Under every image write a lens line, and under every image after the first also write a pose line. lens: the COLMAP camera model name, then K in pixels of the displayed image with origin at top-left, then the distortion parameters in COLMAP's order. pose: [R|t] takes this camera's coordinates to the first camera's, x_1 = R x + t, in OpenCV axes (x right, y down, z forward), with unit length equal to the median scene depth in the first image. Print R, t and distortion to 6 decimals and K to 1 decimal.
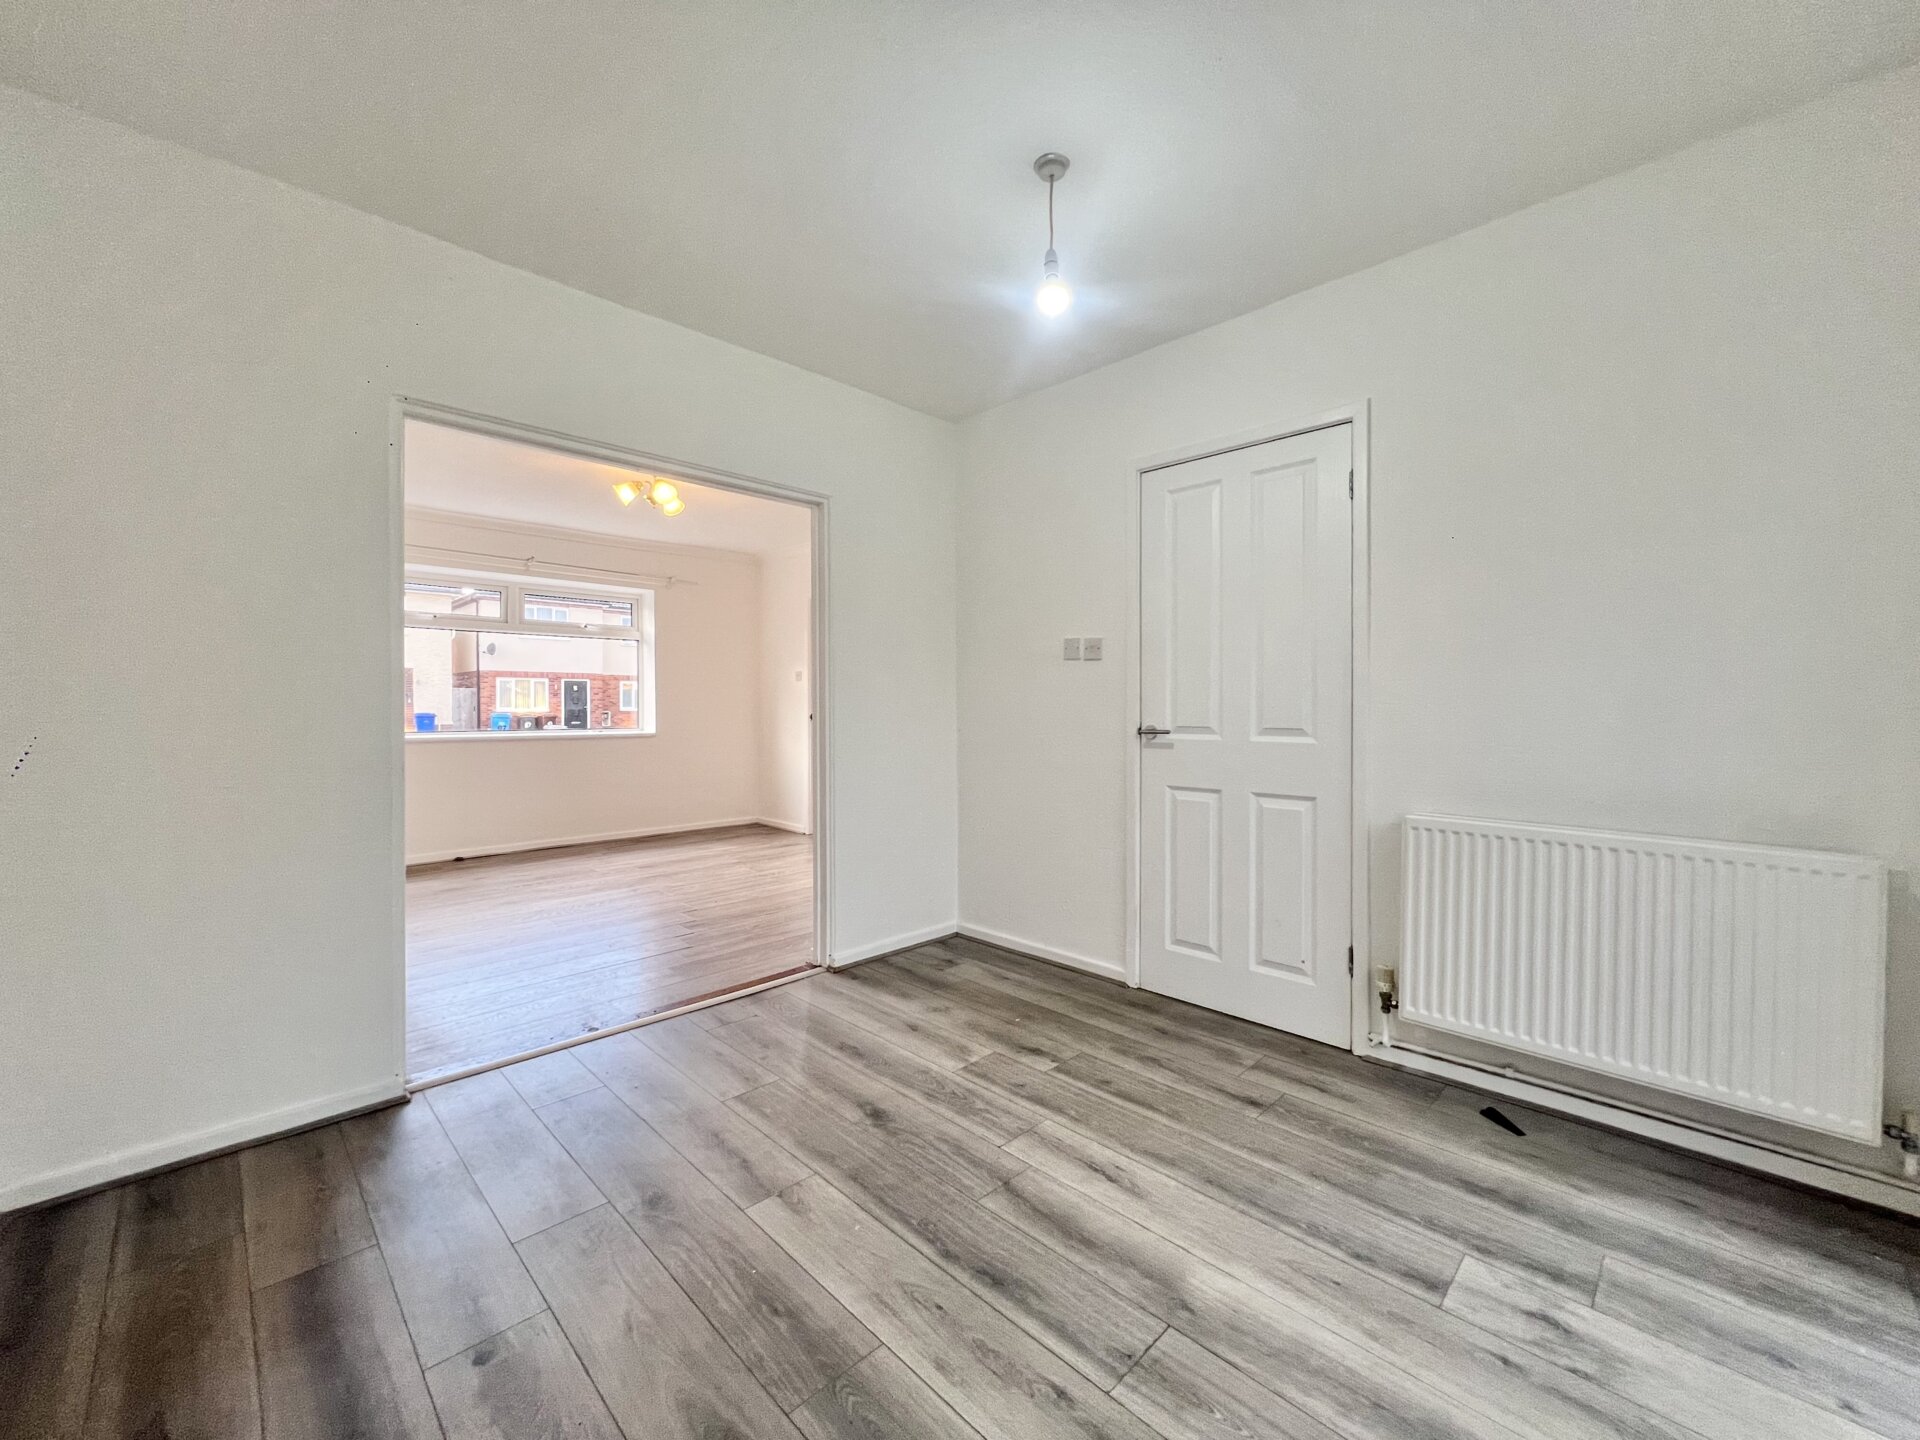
lens RADIAL K [[773.4, 0, 960.0], [0, 773.4, 713.3], [0, 0, 1]] dist [-0.001212, 0.000179]
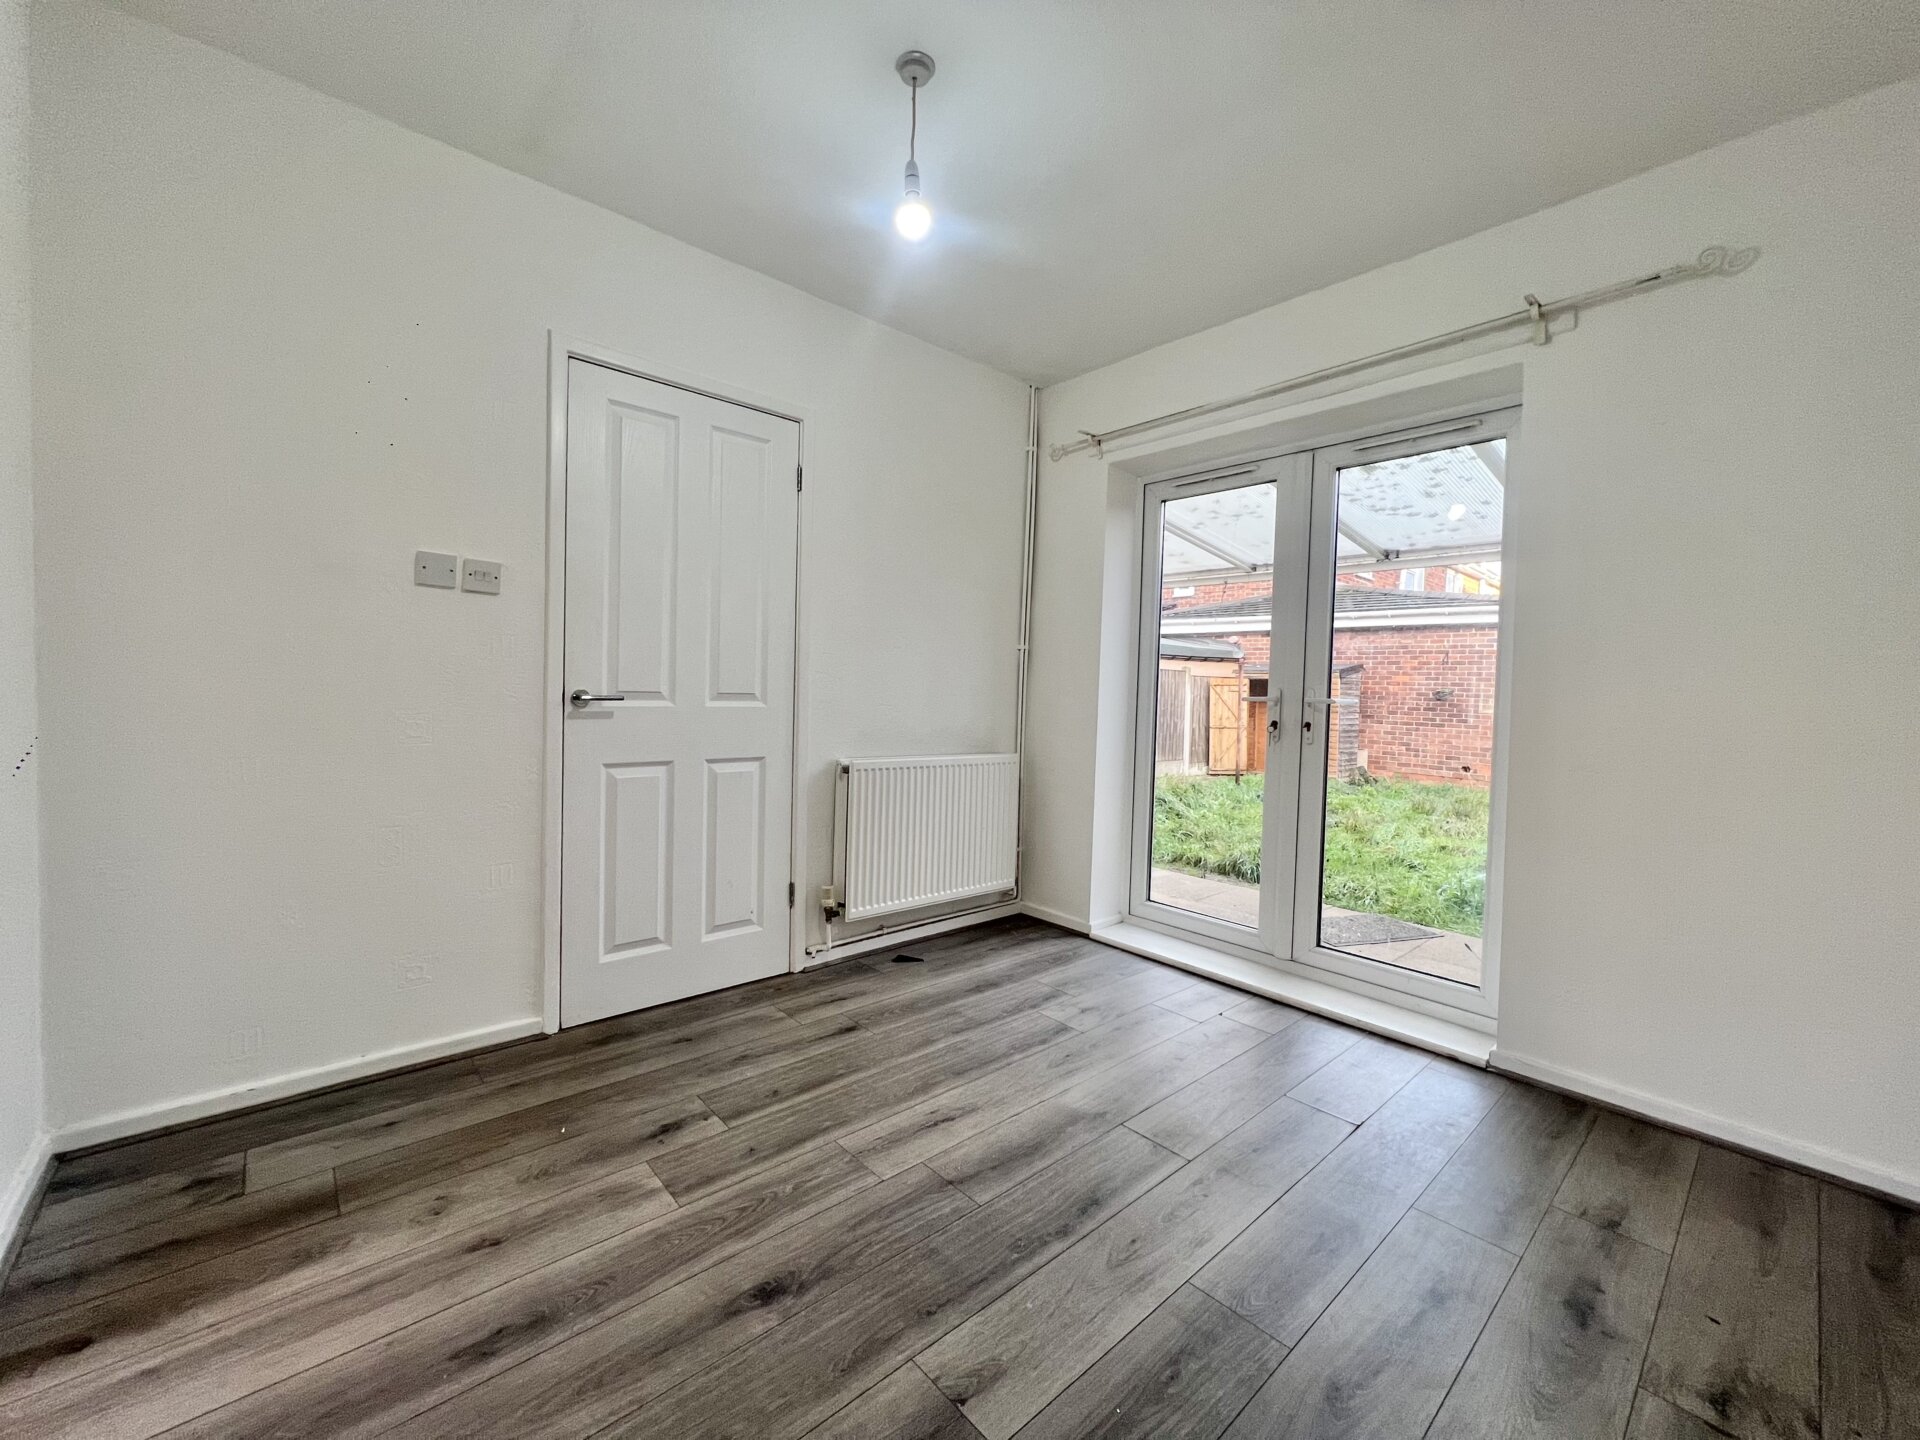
lens RADIAL K [[773.4, 0, 960.0], [0, 773.4, 713.3], [0, 0, 1]] dist [-0.001212, 0.000179]
pose [[0.045332, -0.029892, 0.998525, -0.654466], [-0.020291, 0.999318, 0.030837, 0.009339], [-0.998766, -0.021659, 0.044694, 0.733370]]
